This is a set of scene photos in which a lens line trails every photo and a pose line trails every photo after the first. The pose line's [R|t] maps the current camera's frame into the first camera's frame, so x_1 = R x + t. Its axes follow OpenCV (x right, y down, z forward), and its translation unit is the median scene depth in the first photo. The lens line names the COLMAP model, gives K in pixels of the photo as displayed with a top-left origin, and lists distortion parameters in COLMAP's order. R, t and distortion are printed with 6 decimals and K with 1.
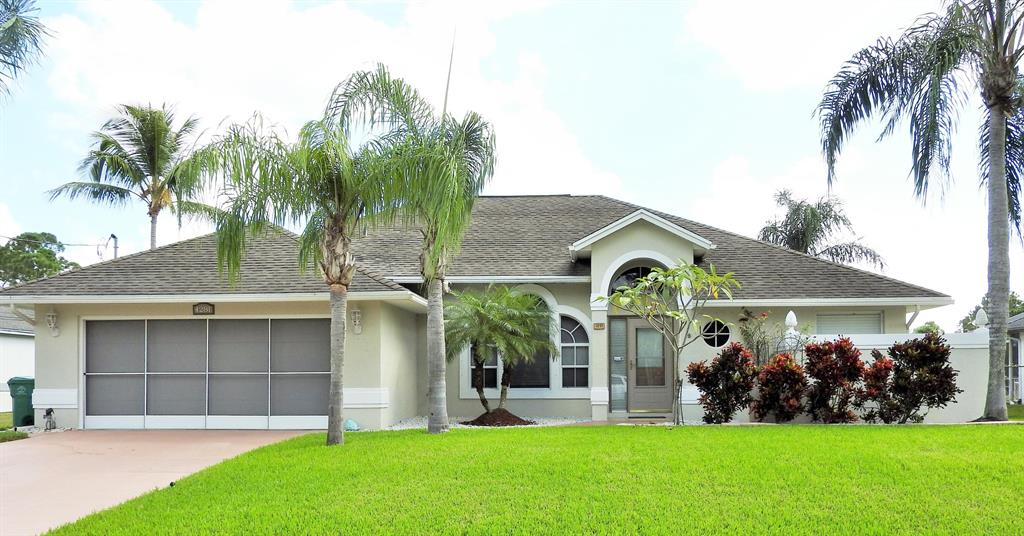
lens RADIAL K [[1075.6, 0, 512.0], [0, 1075.6, 268.0], [0, 0, 1]] dist [-0.006195, -0.001895]
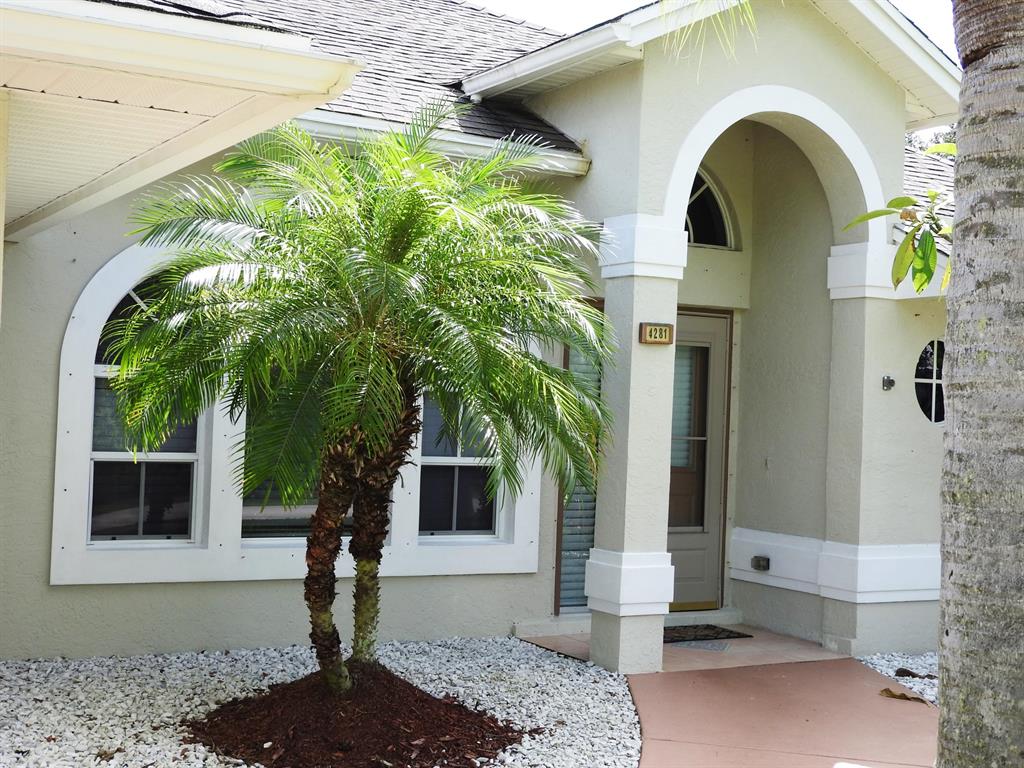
lens RADIAL K [[1364.0, 0, 512.0], [0, 1364.0, 384.0], [0, 0, 1]] dist [0.003700, -0.017867]
pose [[0.830575, 0.041050, 0.555392, -0.155557], [-0.093757, 0.993352, 0.066792, 0.049774], [-0.548958, -0.107548, 0.828902, 0.780408]]
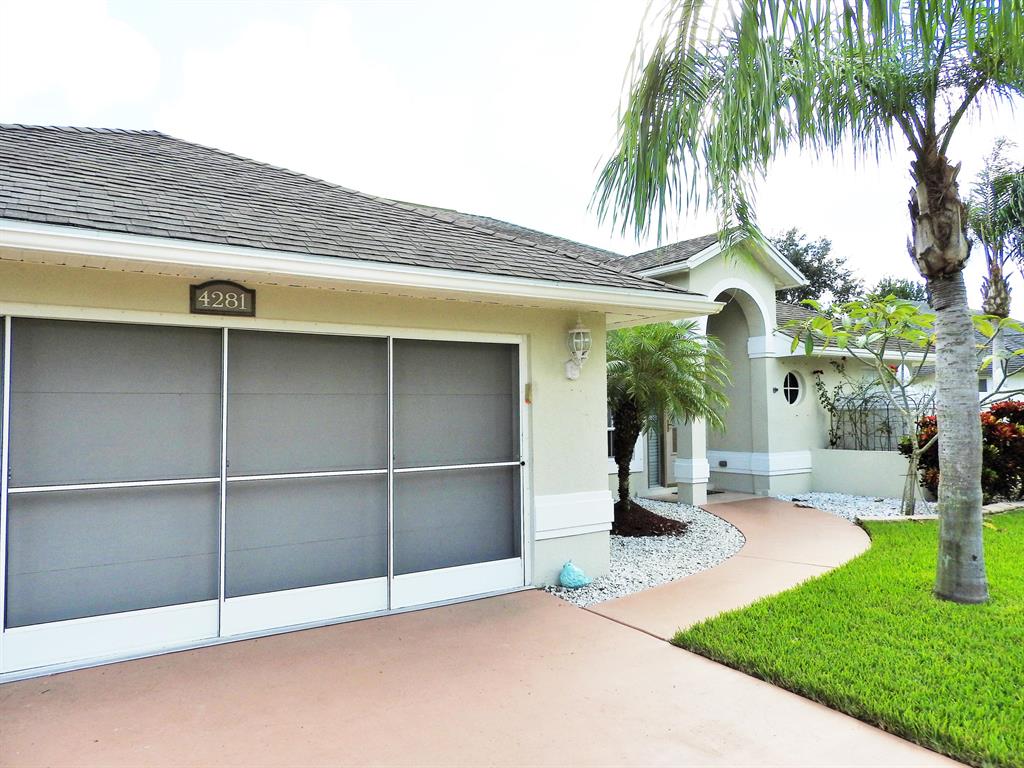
lens RADIAL K [[736.7, 0, 512.0], [0, 736.7, 384.0], [0, 0, 1]] dist [0.002457, 0.003899]
pose [[0.763989, 0.017412, 0.644995, -0.367597], [-0.056138, 0.997639, 0.039563, 0.050820], [-0.642783, -0.066435, 0.763162, 0.753174]]
